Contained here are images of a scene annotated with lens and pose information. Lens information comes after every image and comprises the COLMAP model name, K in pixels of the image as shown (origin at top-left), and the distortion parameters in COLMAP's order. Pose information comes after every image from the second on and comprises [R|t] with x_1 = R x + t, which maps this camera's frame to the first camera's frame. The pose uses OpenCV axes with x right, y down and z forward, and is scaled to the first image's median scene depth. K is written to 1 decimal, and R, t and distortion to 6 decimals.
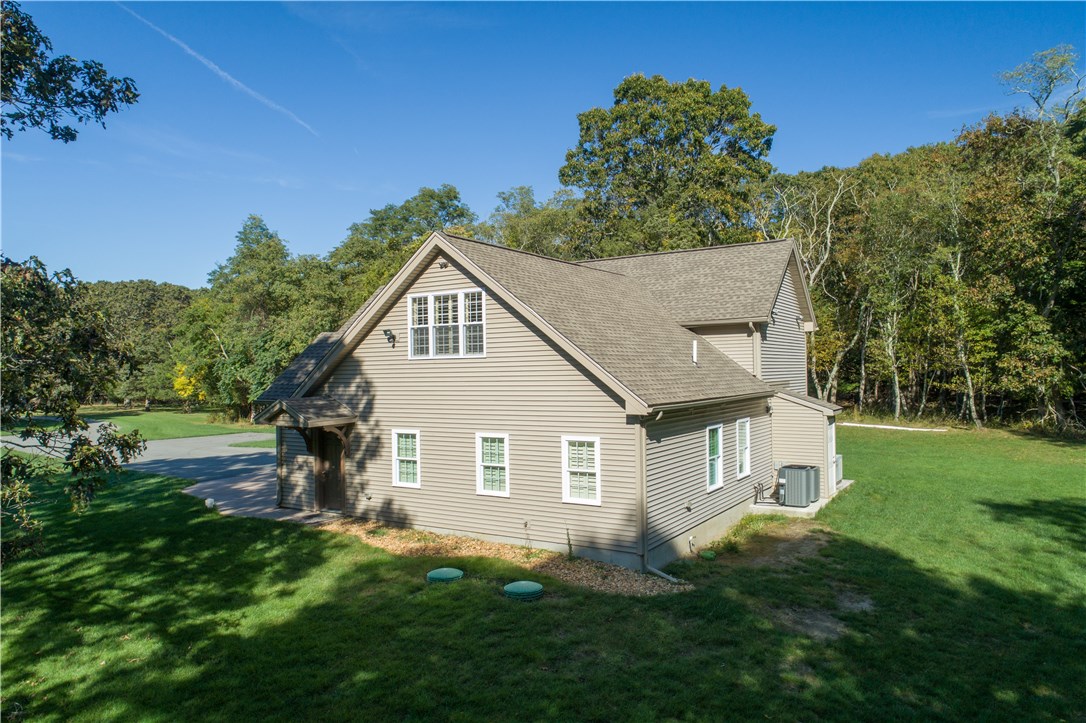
lens RADIAL K [[732.0, 0, 545.0], [0, 732.0, 362.9], [0, 0, 1]] dist [-0.003388, -0.001686]
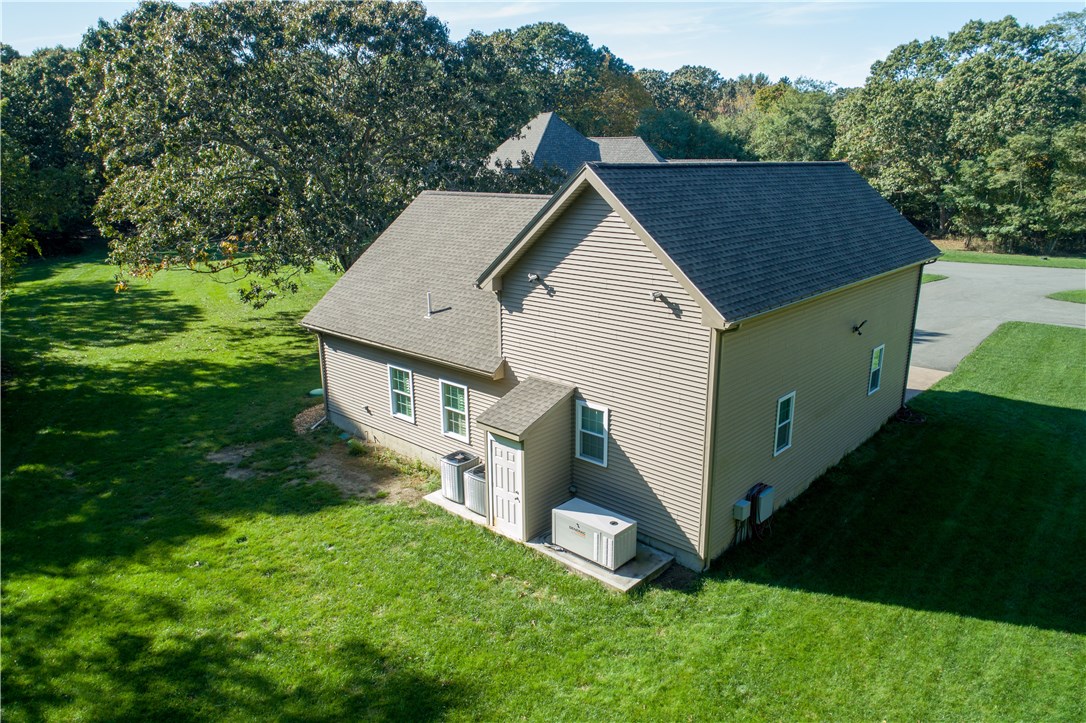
lens RADIAL K [[732.0, 0, 545.4], [0, 732.0, 361.5], [0, 0, 1]] dist [-0.003388, -0.001686]
pose [[-0.177351, 0.270959, -0.946112, 1.552541], [0.014600, 0.961970, 0.272764, -0.285479], [0.984039, 0.034562, -0.174562, 1.726630]]
